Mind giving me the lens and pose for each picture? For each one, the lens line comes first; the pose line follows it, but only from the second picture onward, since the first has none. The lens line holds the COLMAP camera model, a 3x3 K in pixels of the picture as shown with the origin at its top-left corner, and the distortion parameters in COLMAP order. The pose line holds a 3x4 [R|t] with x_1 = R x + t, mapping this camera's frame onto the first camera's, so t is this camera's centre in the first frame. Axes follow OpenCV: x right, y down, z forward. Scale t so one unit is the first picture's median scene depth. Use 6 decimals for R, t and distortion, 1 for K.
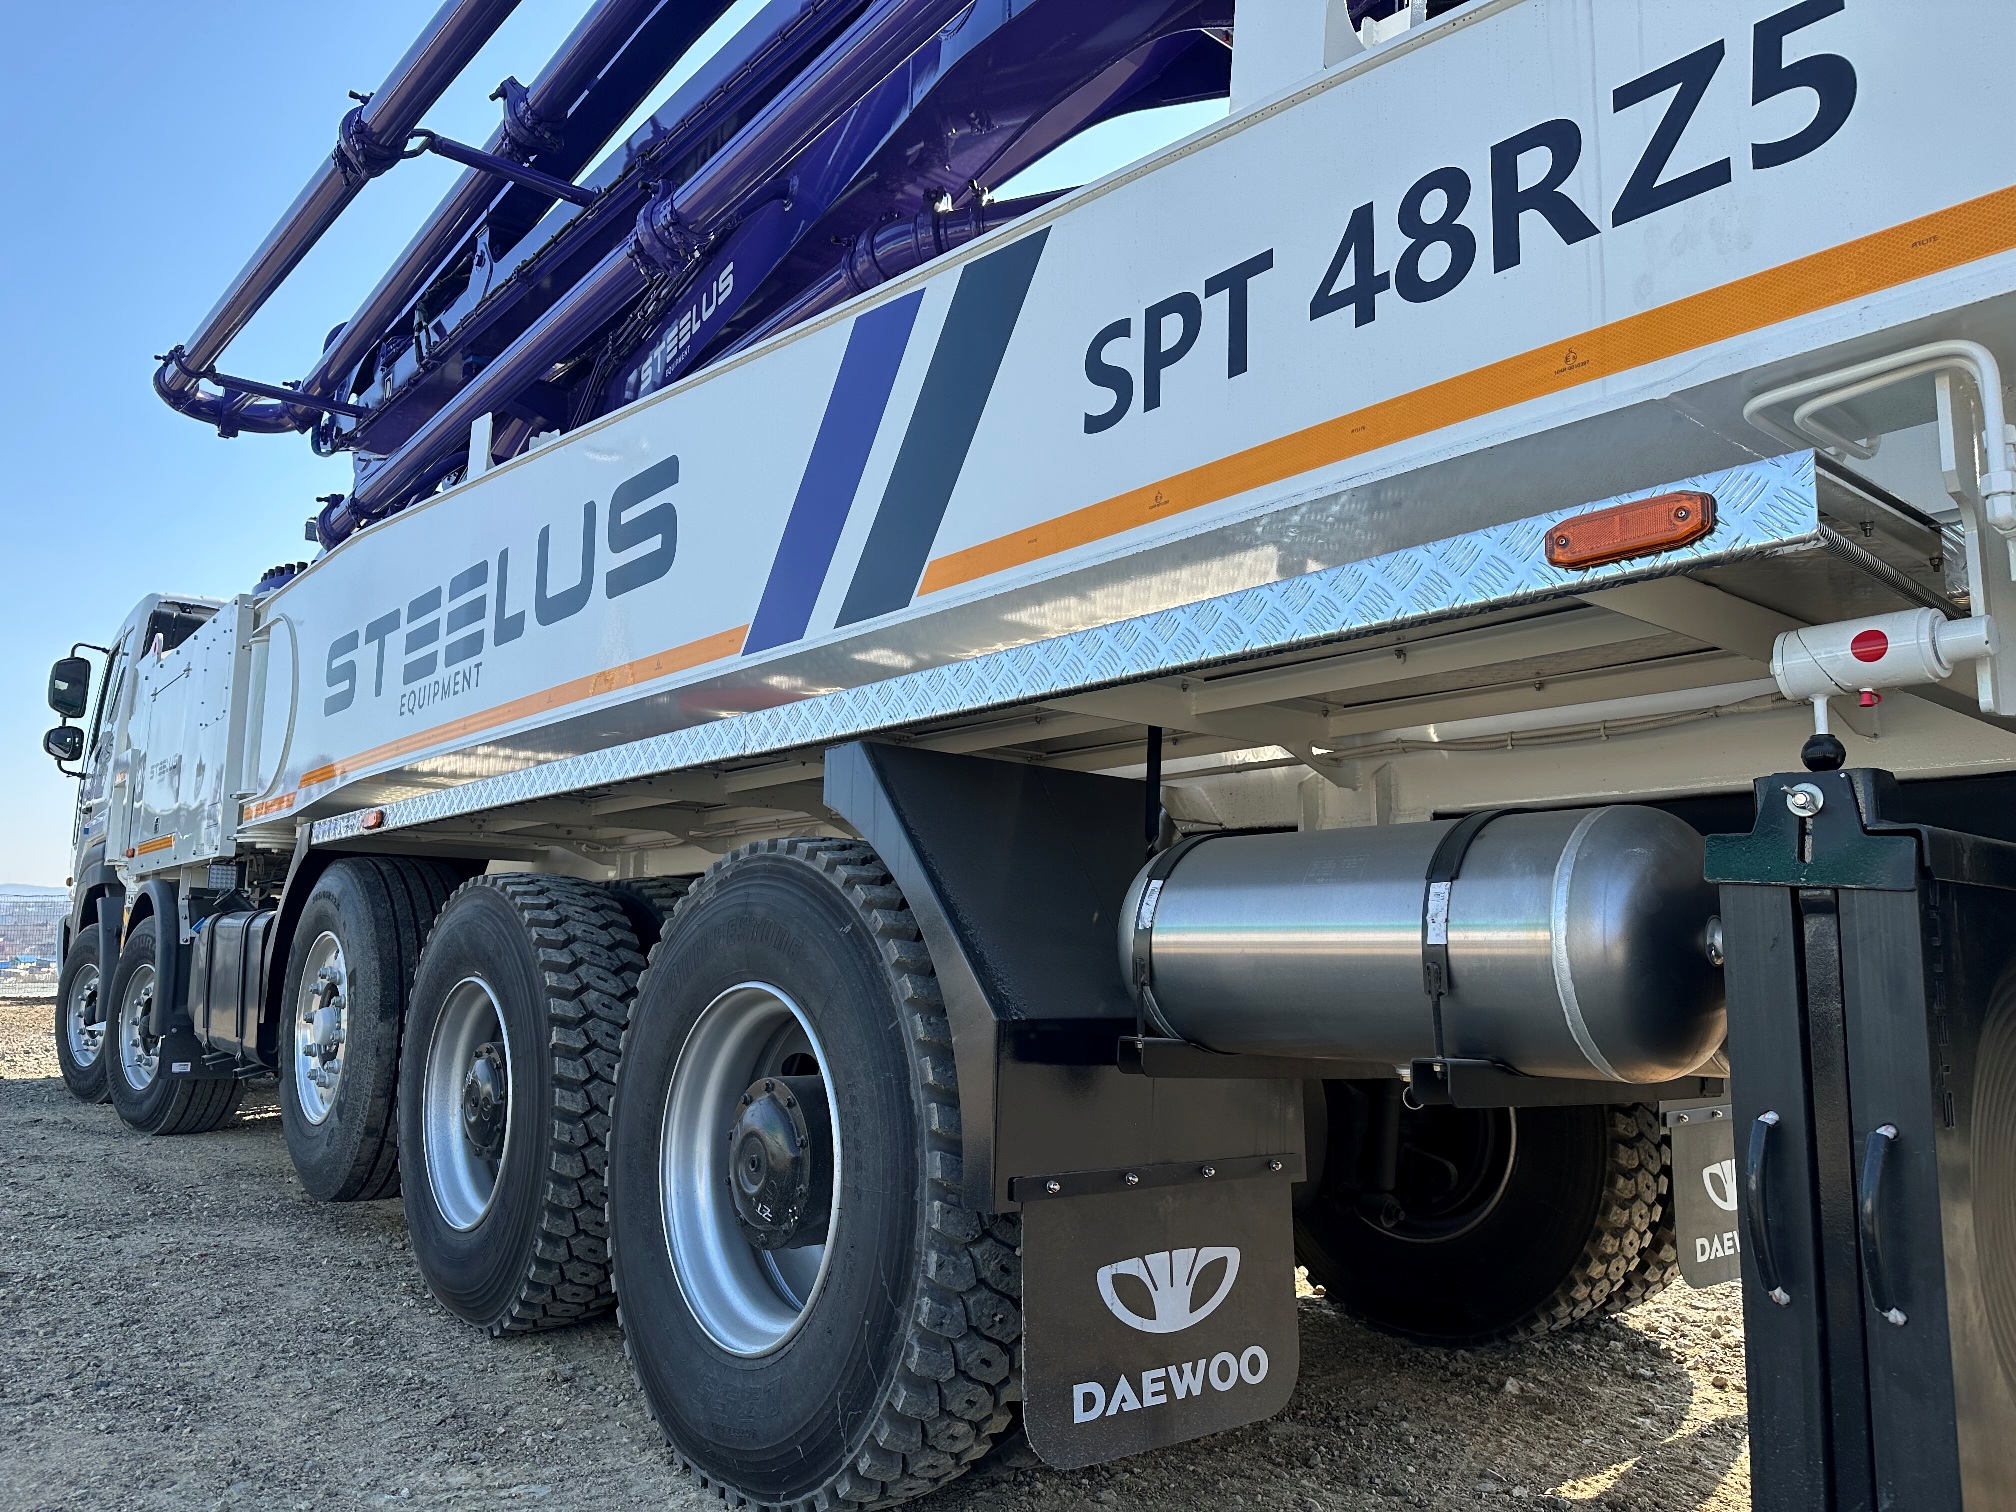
lens RADIAL K [[1417.4, 0, 1001.4], [0, 1417.4, 752.3], [0, 0, 1]] dist [0.083761, -0.119572]
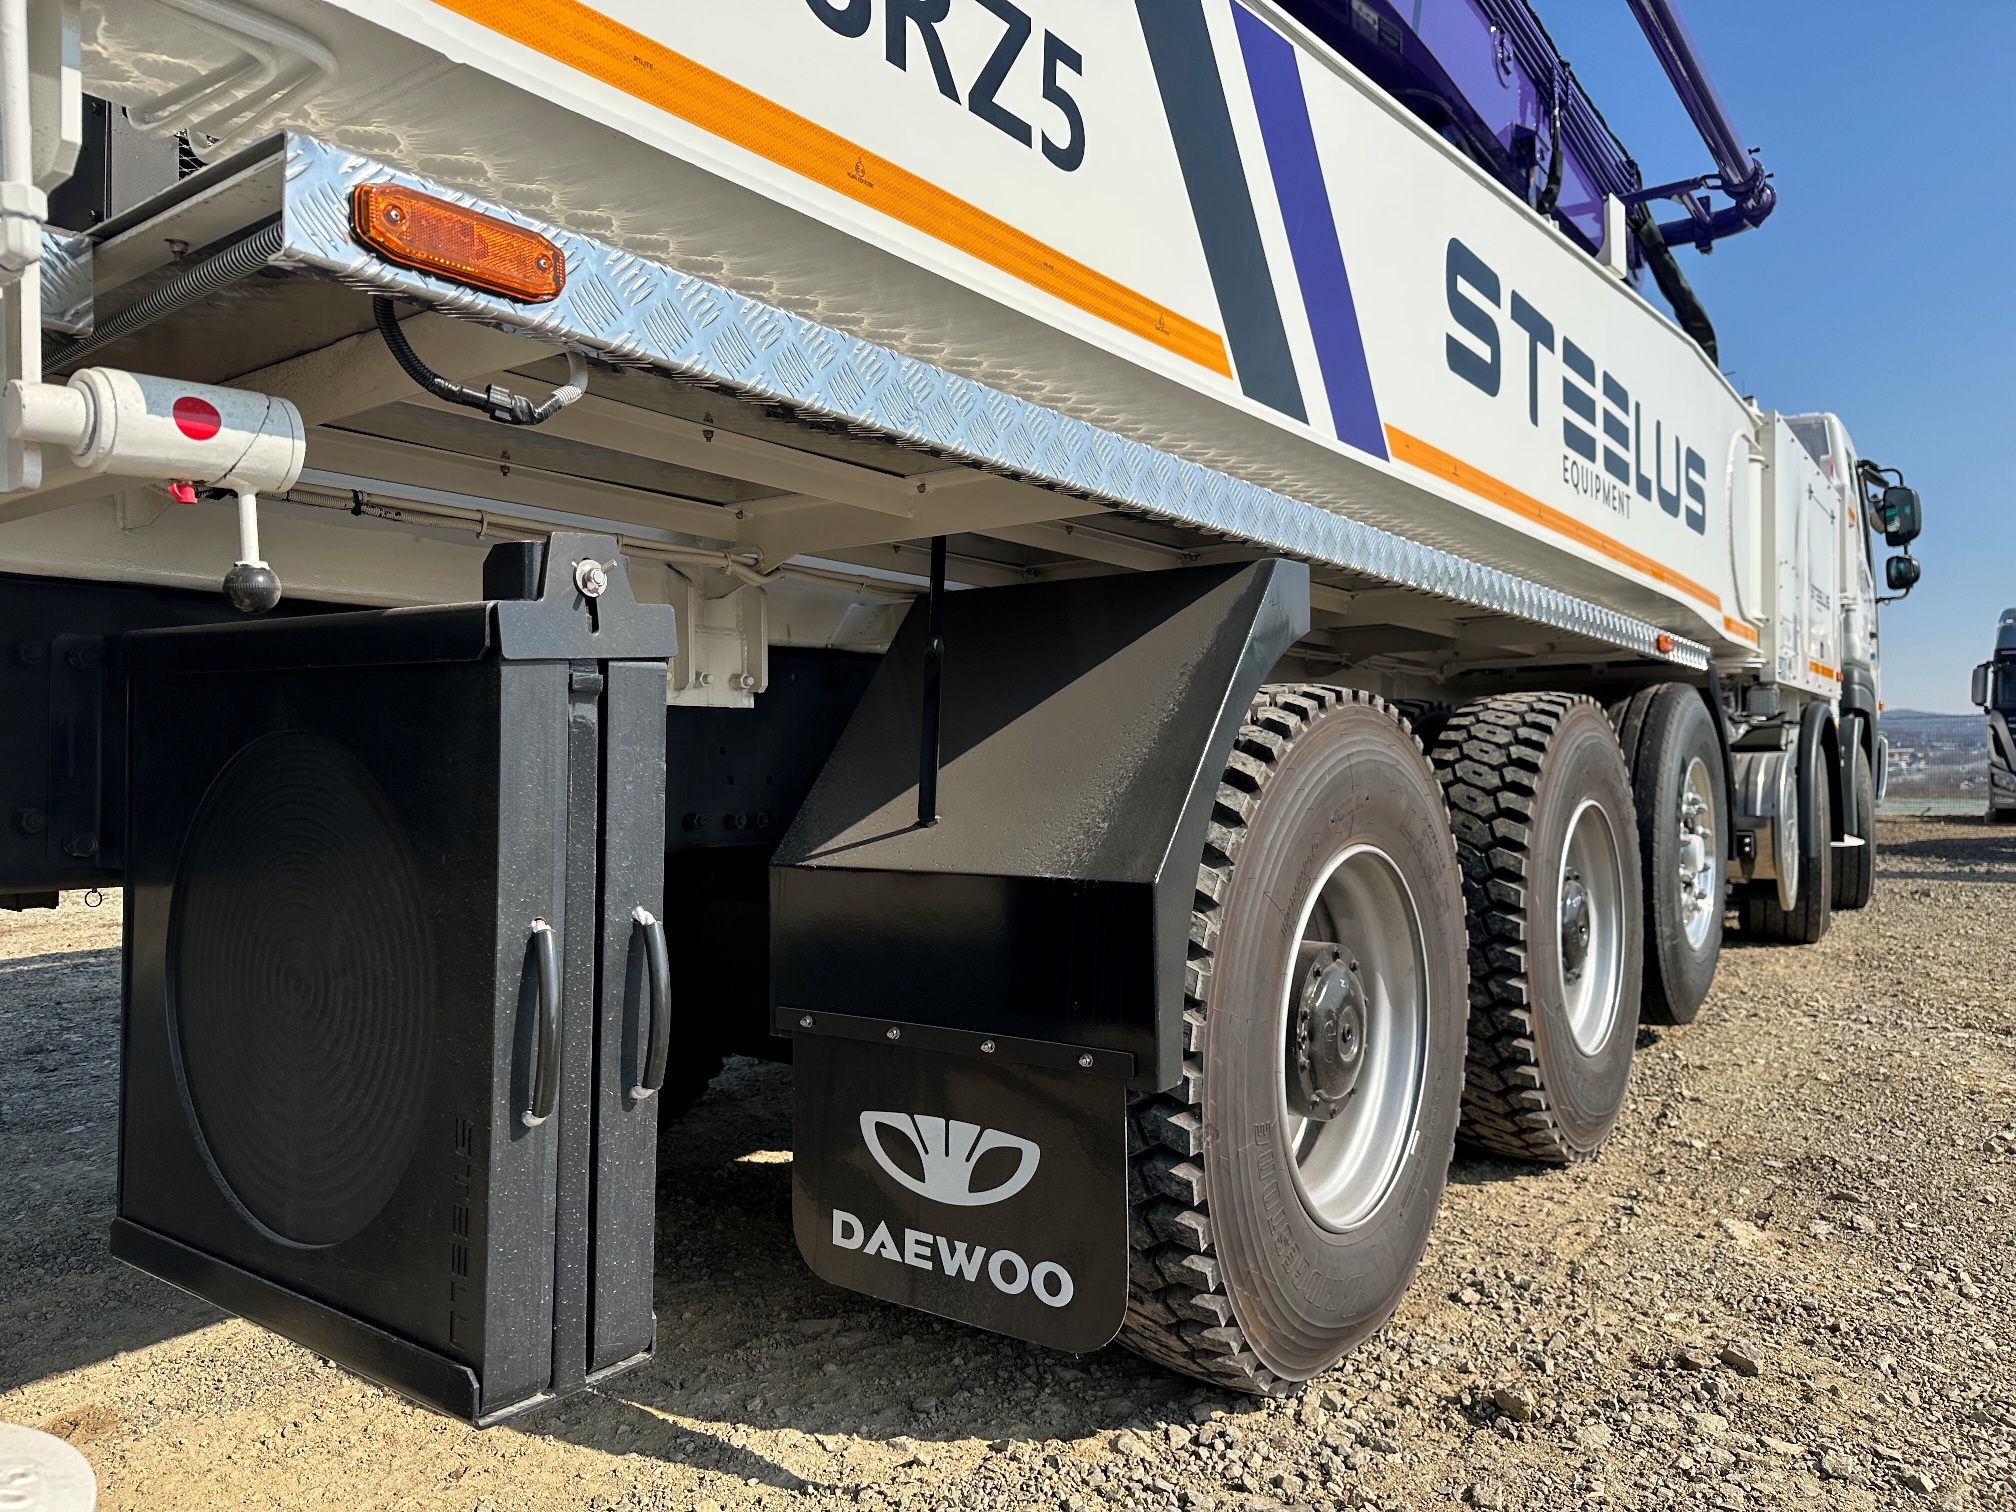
lens RADIAL K [[1417.4, 0, 1001.4], [0, 1417.4, 752.3], [0, 0, 1]] dist [0.083761, -0.119572]
pose [[-0.240454, 0.002702, 0.970657, -0.258301], [-0.124749, 0.991617, -0.033664, 0.056813], [-0.962611, -0.129183, -0.238102, 0.508455]]
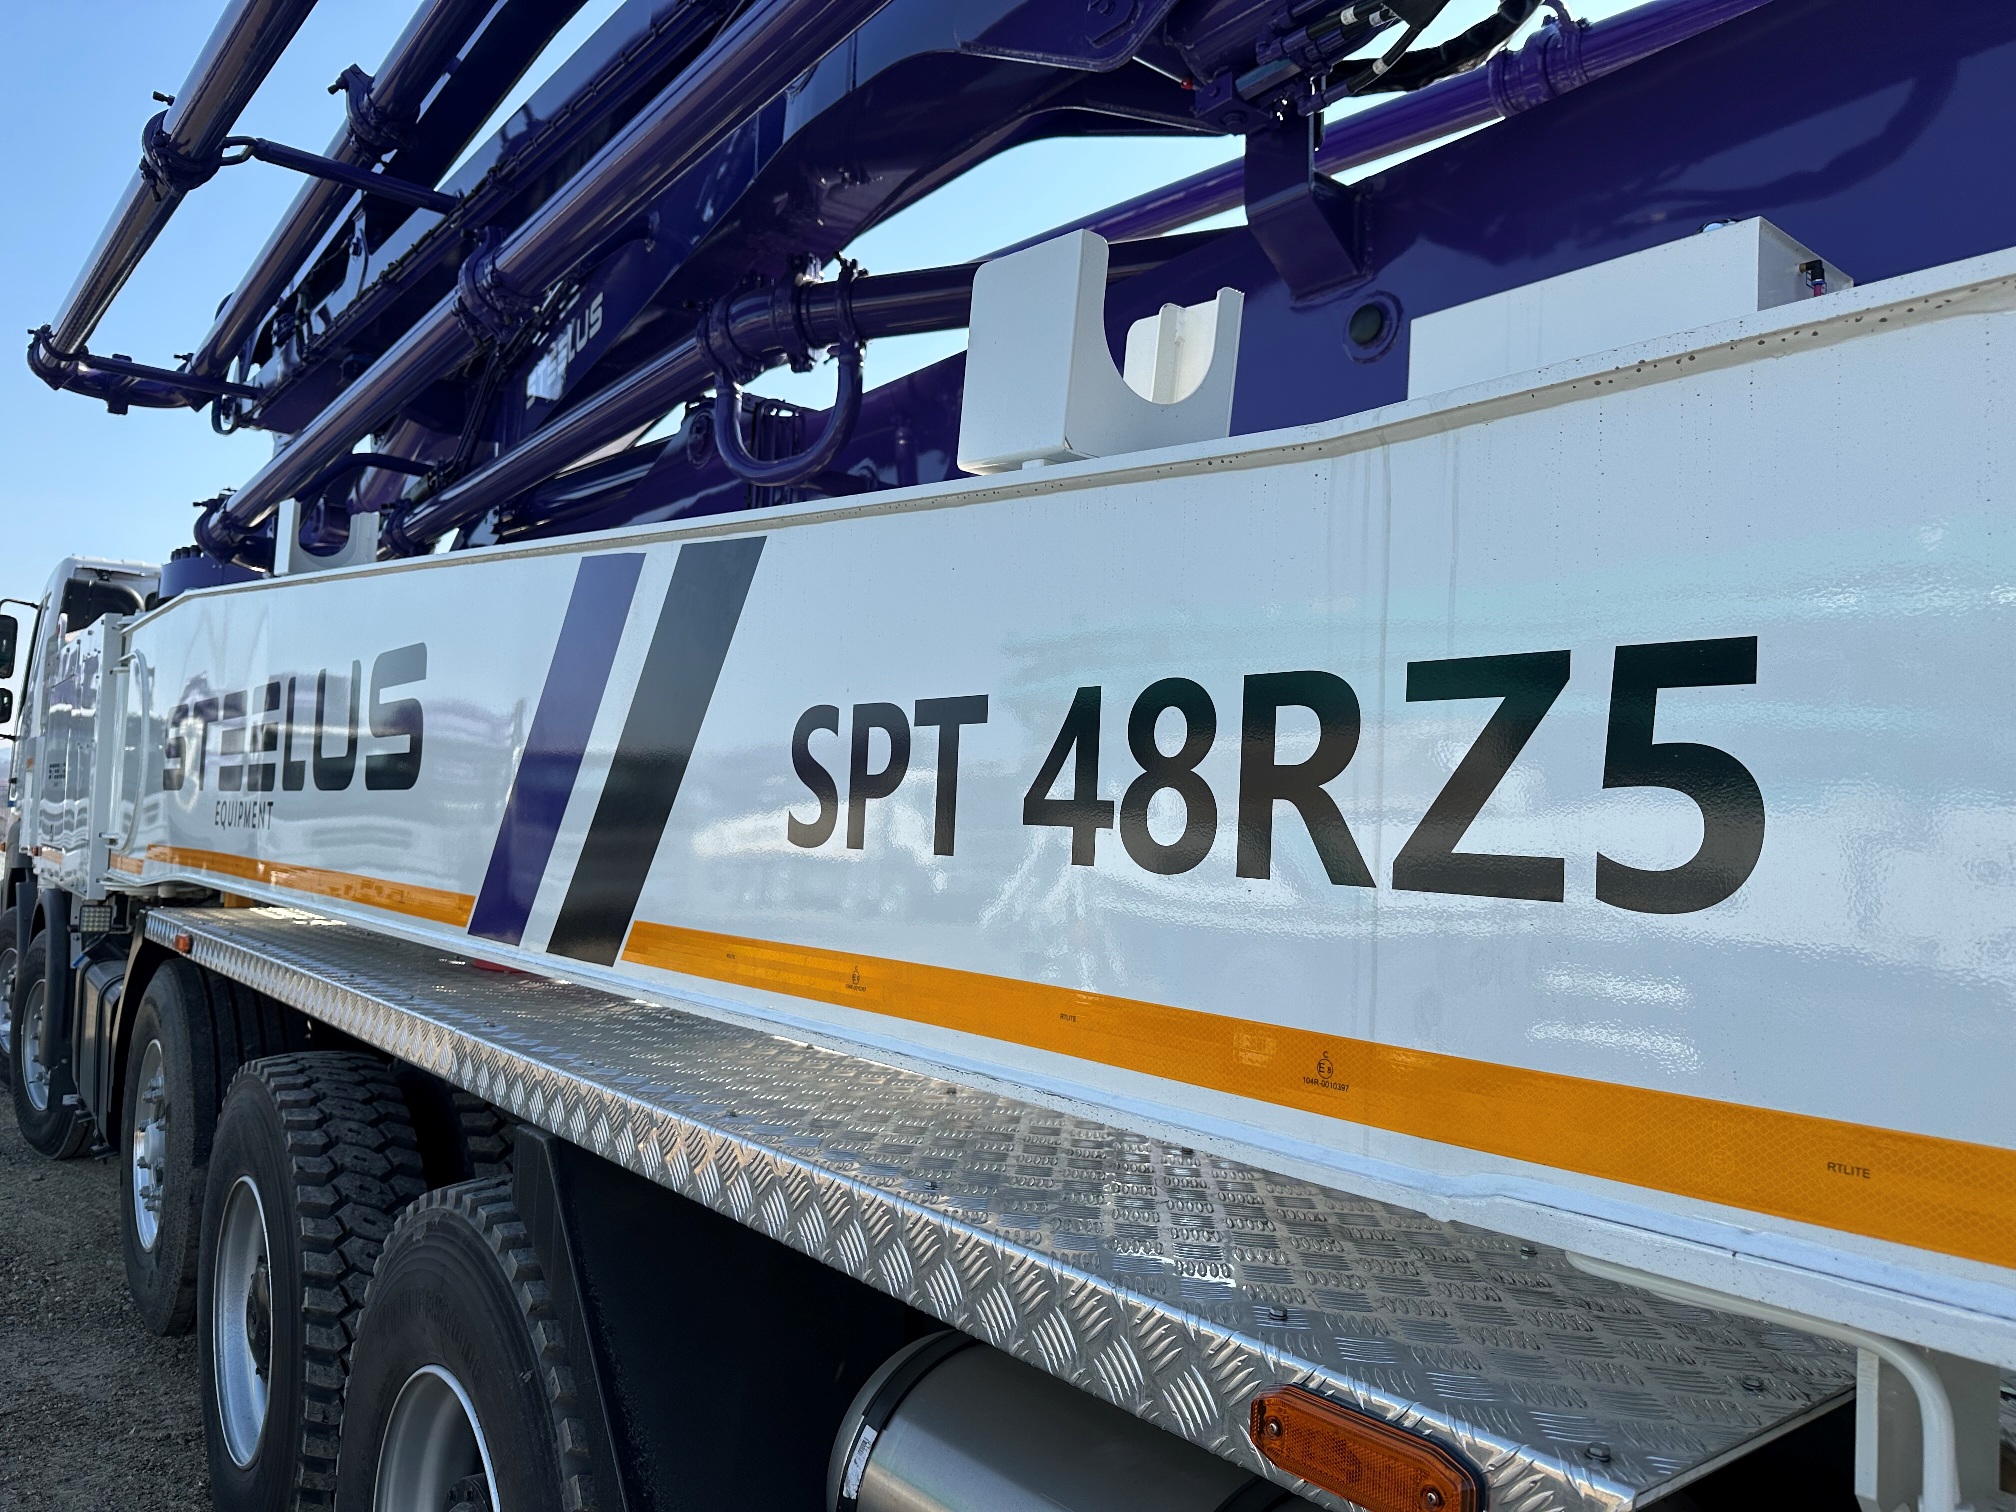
lens RADIAL K [[1414.7, 0, 998.6], [0, 1414.7, 746.7], [0, 0, 1]] dist [0.075037, -0.084792]
pose [[0.999557, 0.021561, -0.020518, 0.113936], [-0.019747, 0.996198, 0.084849, -0.209500], [0.022270, -0.084406, 0.996183, 0.159819]]
